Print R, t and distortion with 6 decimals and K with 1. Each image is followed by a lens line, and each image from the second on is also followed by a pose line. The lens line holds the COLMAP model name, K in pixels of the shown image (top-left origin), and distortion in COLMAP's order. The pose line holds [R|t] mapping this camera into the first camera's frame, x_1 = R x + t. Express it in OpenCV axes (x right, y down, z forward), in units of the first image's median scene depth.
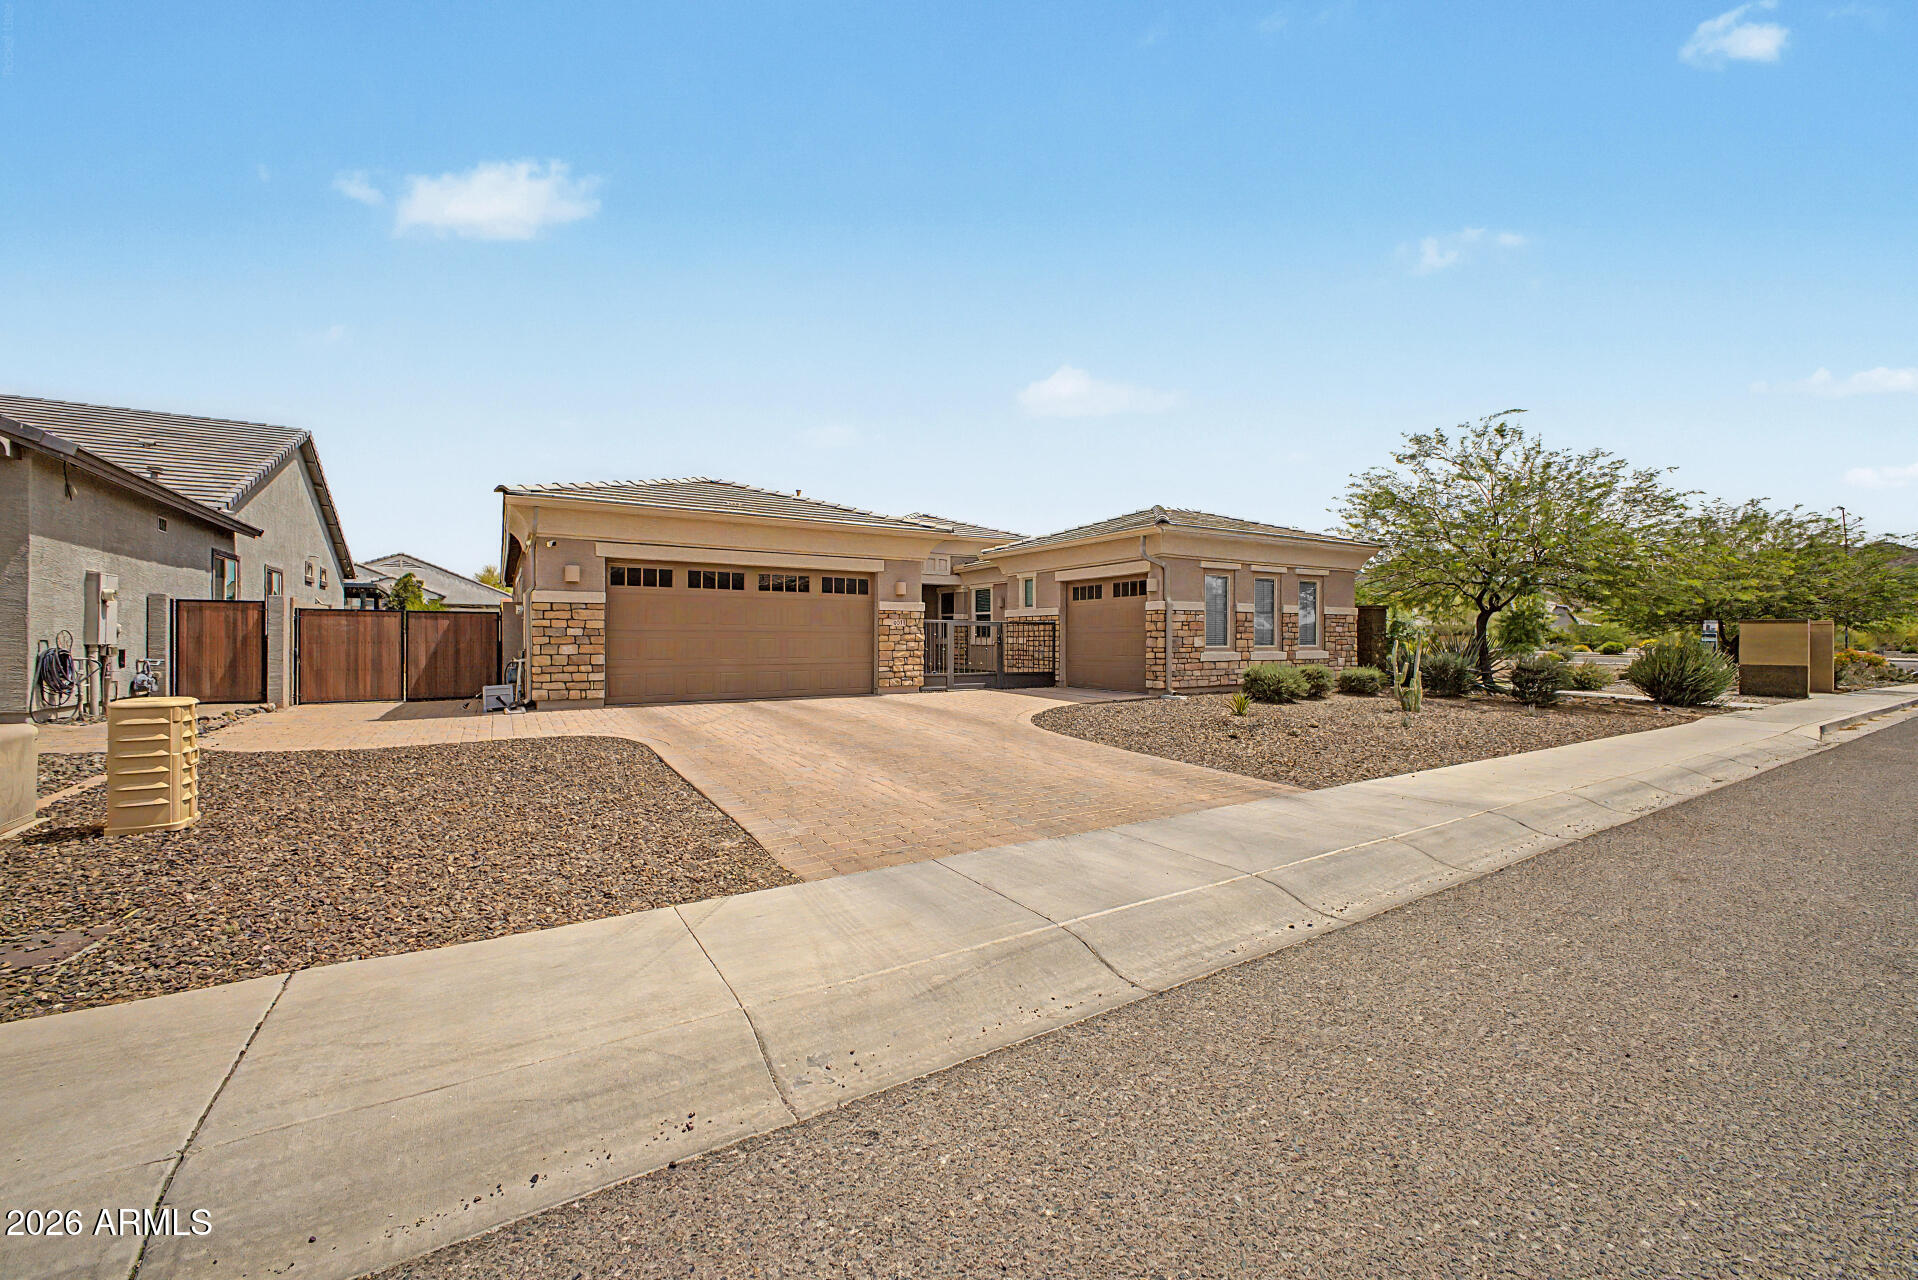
lens RADIAL K [[754.7, 0, 961.5], [0, 754.7, 630.9], [0, 0, 1]] dist [0.003462, 0.000095]
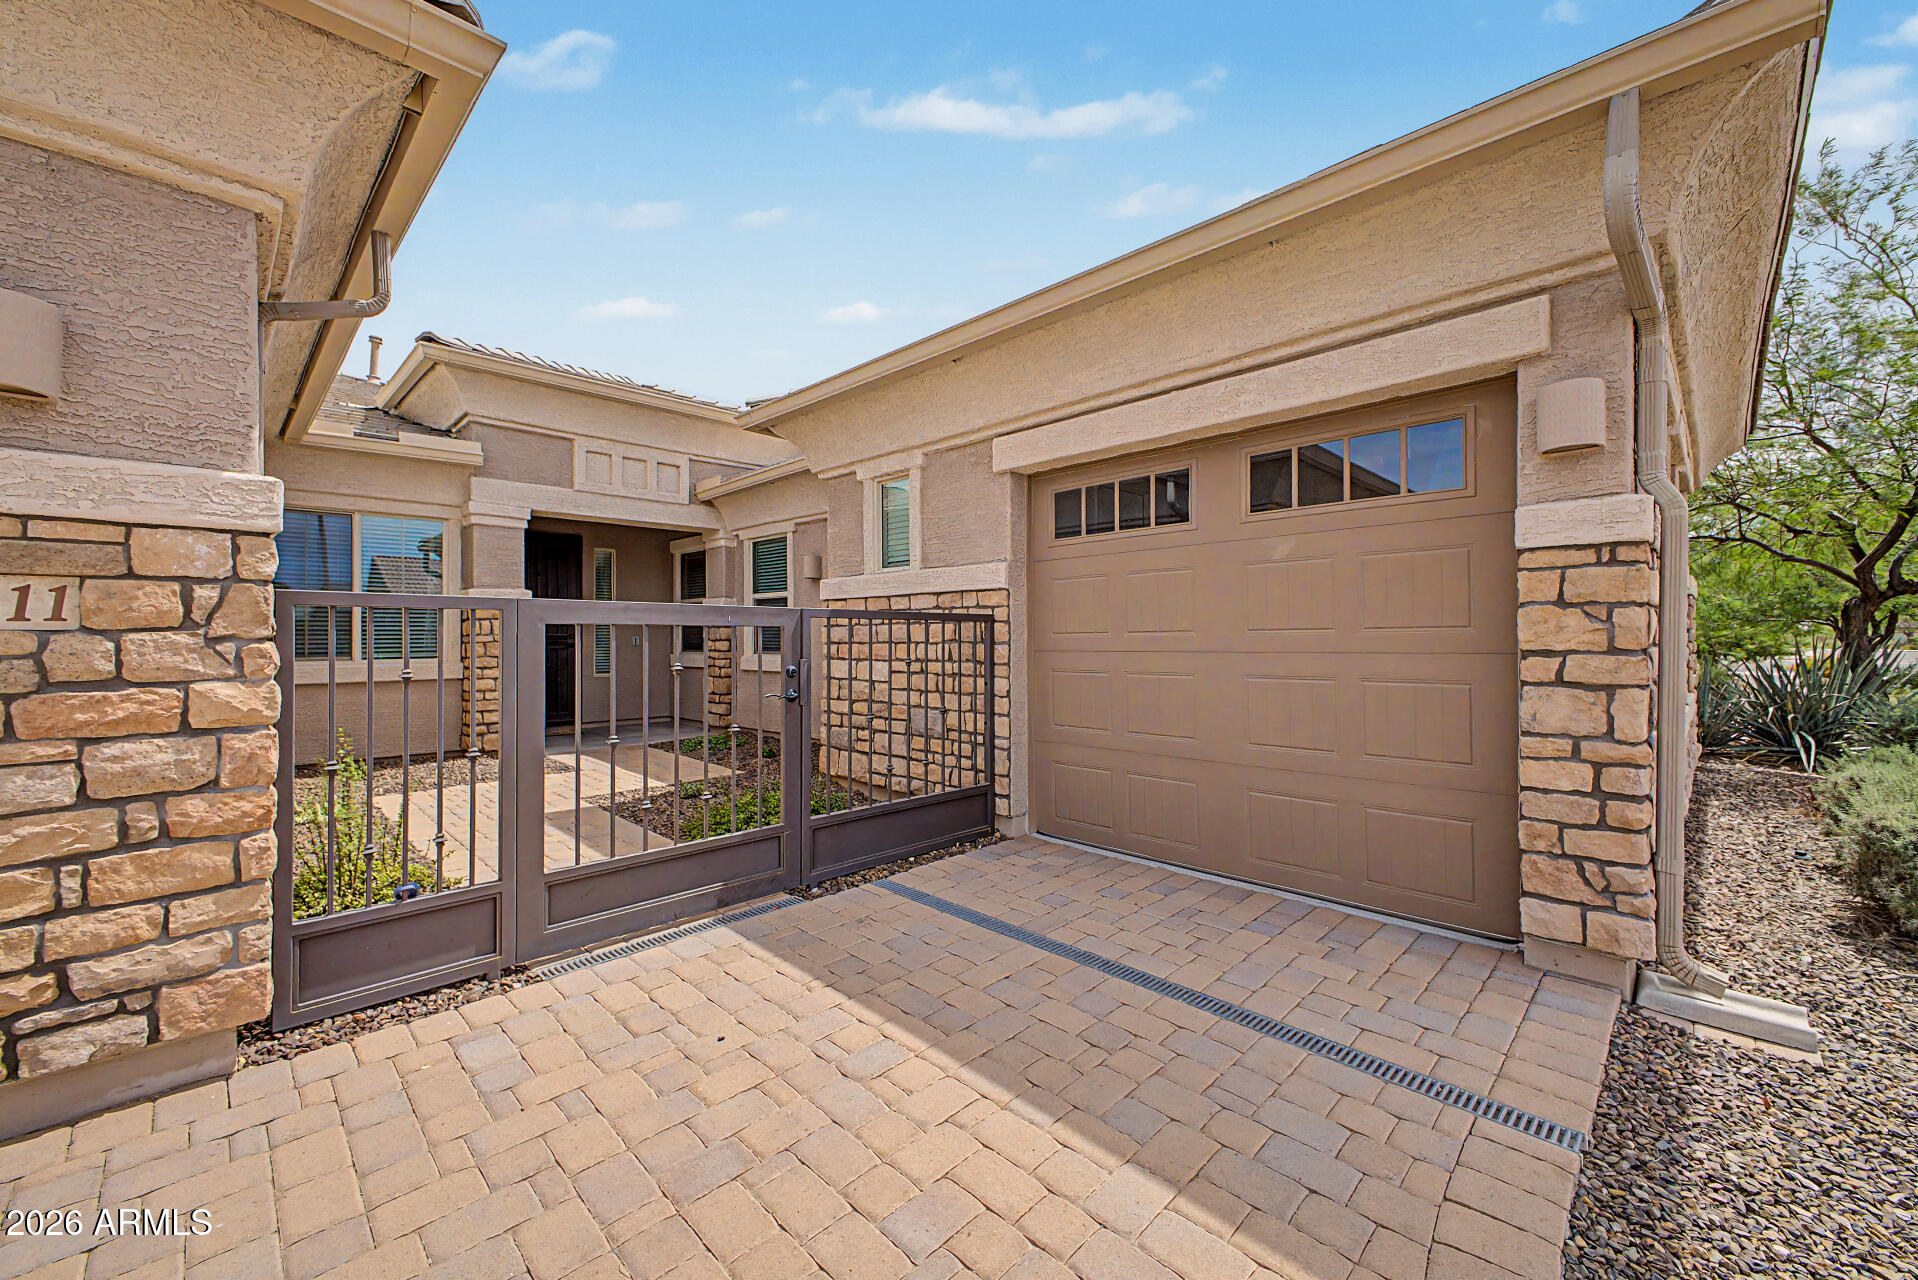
lens RADIAL K [[754.7, 0, 961.5], [0, 754.7, 630.9], [0, 0, 1]] dist [0.003462, 0.000095]
pose [[0.973392, -0.002726, 0.229131, 0.053231], [0.002316, 0.999995, 0.002057, -0.006236], [-0.229136, -0.001471, 0.973393, 0.843493]]
